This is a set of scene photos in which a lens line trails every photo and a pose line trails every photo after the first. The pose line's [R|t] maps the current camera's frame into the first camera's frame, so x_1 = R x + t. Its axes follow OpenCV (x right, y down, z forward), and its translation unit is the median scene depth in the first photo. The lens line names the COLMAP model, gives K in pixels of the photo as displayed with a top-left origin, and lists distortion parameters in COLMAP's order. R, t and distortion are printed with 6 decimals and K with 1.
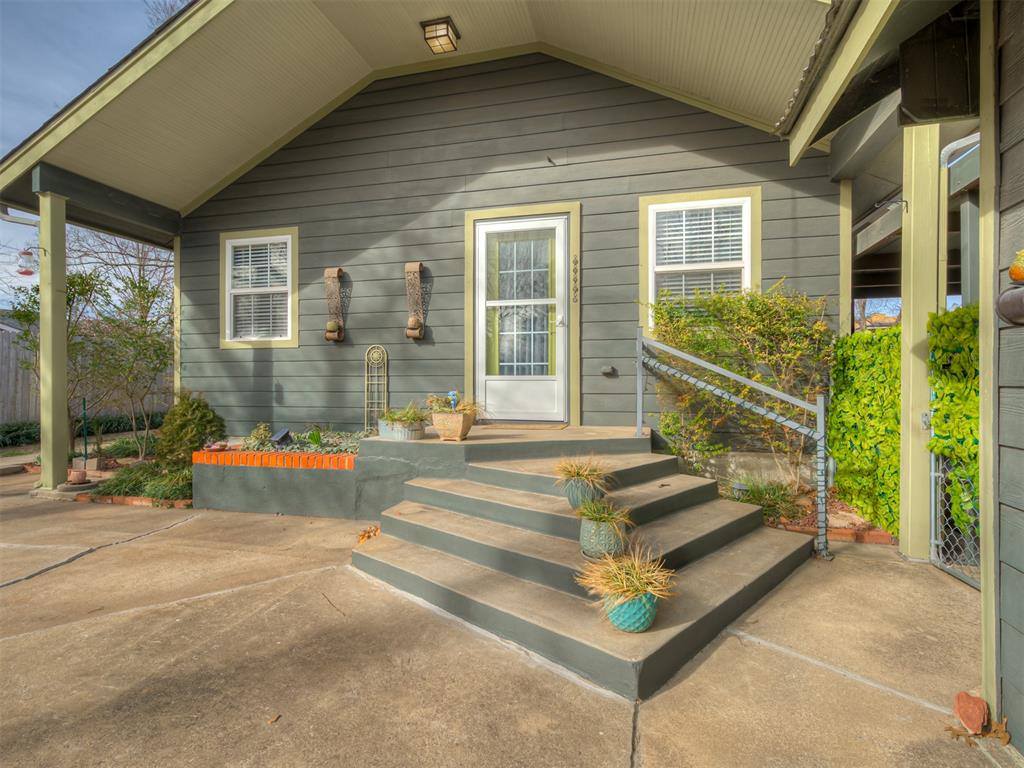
lens RADIAL K [[479.3, 0, 512.0], [0, 479.3, 384.0], [0, 0, 1]] dist [0.021545, 0.000276]
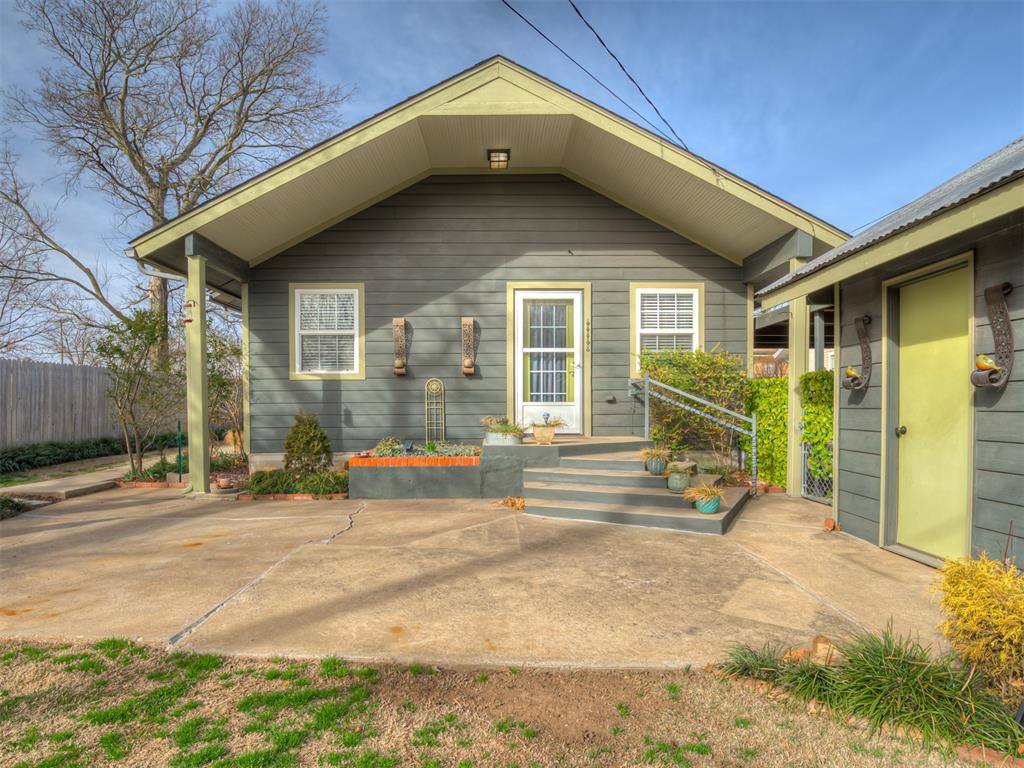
lens RADIAL K [[481.3, 0, 512.7], [0, 481.3, 417.9], [0, 0, 1]] dist [-0.000520, -0.000079]
pose [[0.971837, -0.008892, 0.235487, -0.419875], [0.004175, 0.999781, 0.020522, -0.000622], [-0.235618, -0.018961, 0.971661, -0.351382]]
